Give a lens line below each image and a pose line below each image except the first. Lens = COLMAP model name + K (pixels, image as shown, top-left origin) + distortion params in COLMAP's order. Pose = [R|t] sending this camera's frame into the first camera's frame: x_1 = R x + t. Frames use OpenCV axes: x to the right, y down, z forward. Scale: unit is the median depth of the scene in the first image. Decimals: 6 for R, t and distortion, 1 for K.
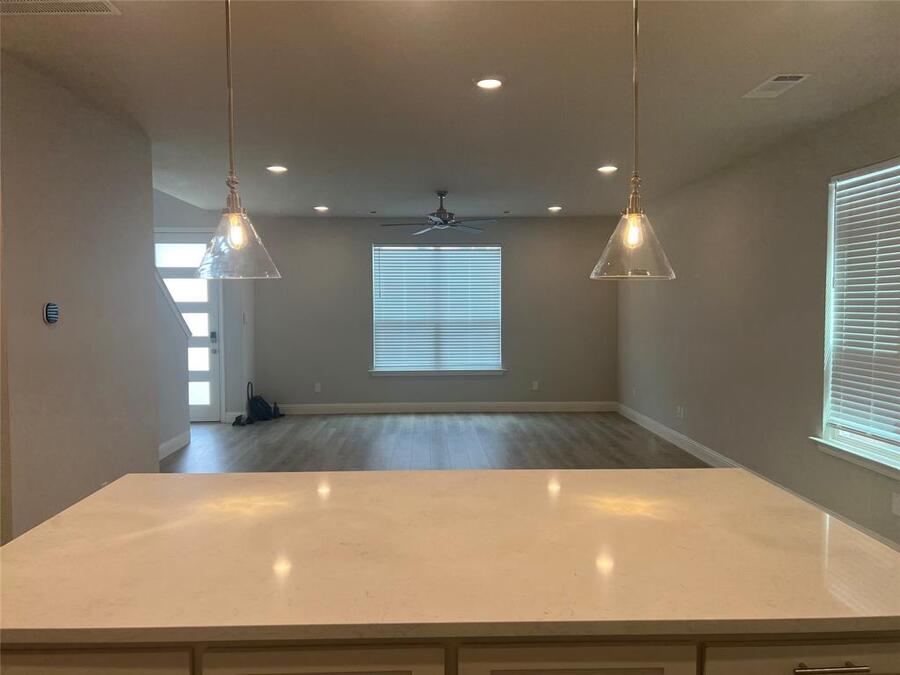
lens RADIAL K [[679.6, 0, 450.5], [0, 679.6, 338.6], [0, 0, 1]] dist [0.059559, -0.042698]
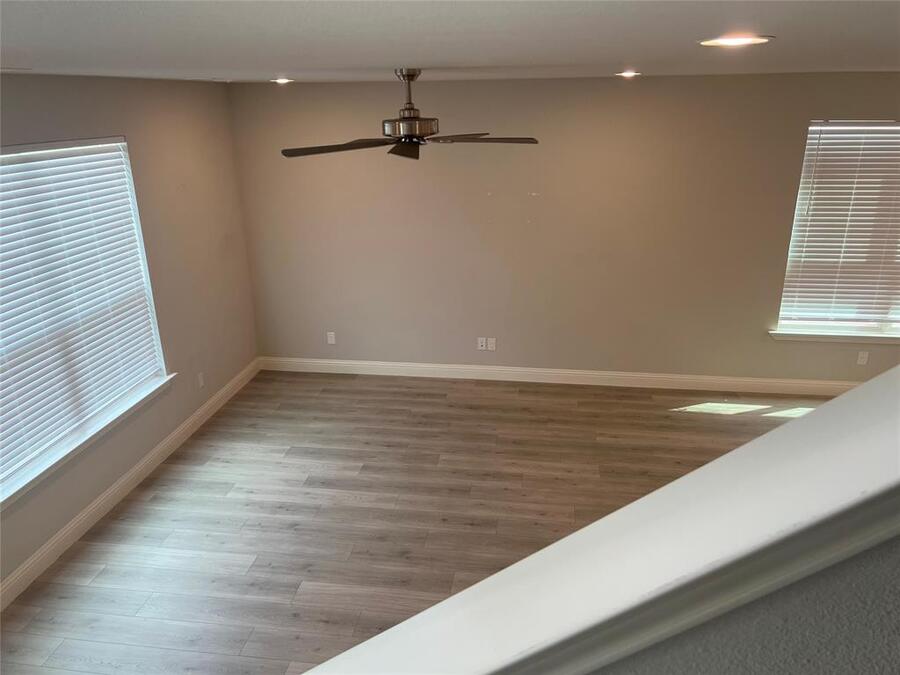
lens RADIAL K [[679.6, 0, 450.0], [0, 679.6, 337.0], [0, 0, 1]] dist [0.059559, -0.042698]
pose [[0.172005, -0.326252, 0.929502, -0.778494], [0.059310, 0.945283, 0.320815, -0.296861], [-0.983309, -0.000053, 0.181943, 1.373969]]
